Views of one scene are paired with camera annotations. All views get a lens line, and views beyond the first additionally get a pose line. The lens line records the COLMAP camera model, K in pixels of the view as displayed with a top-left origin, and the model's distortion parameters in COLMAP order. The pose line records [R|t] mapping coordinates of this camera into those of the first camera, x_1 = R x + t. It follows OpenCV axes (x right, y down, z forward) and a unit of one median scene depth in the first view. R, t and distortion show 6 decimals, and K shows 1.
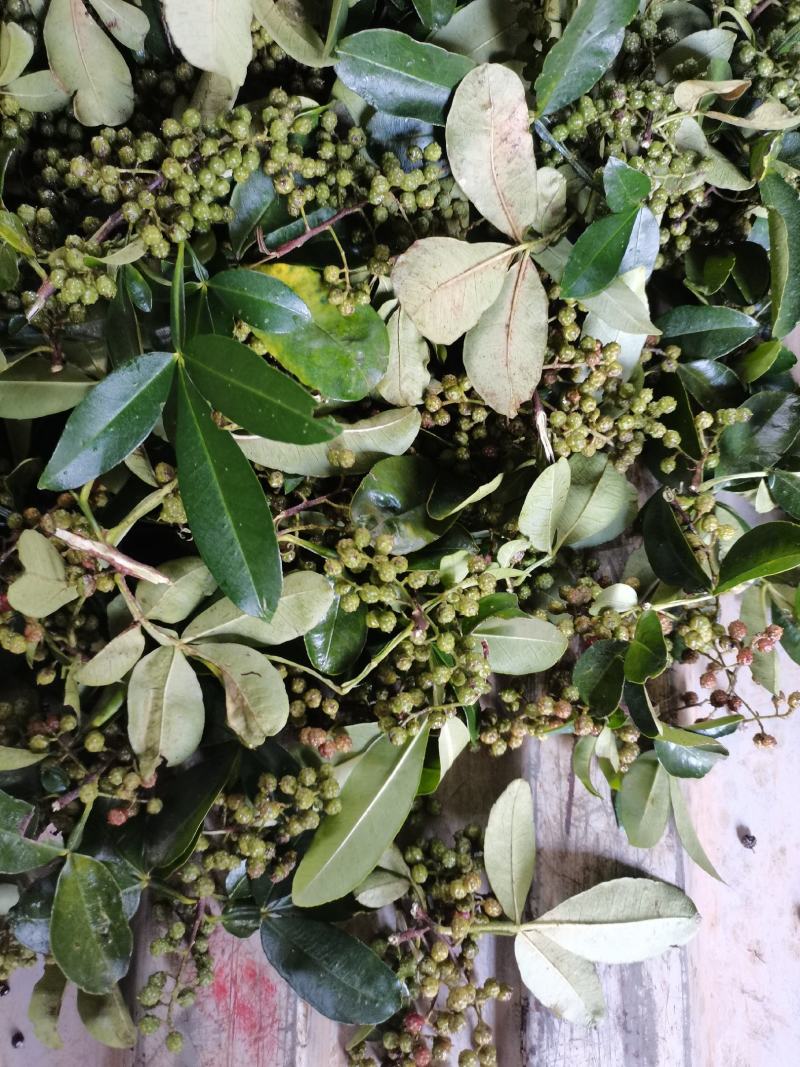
lens RADIAL K [[798.2, 0, 395.9], [0, 798.2, 530.9], [0, 0, 1]] dist [0.020644, -0.006777]
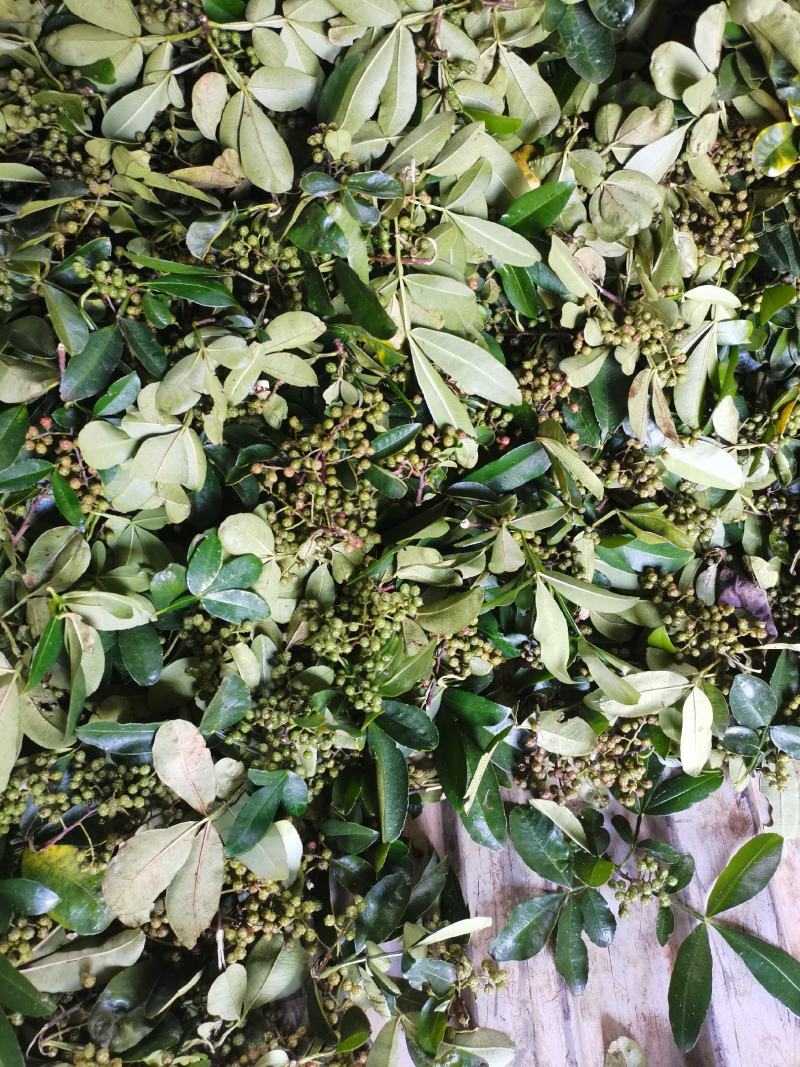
lens RADIAL K [[798.2, 0, 403.0], [0, 798.2, 537.8], [0, 0, 1]] dist [0.020644, -0.006777]
pose [[0.995550, -0.073287, 0.059244, 0.493173], [0.084491, 0.972579, -0.216681, -0.516702], [-0.041740, 0.220722, 0.974443, -0.700183]]
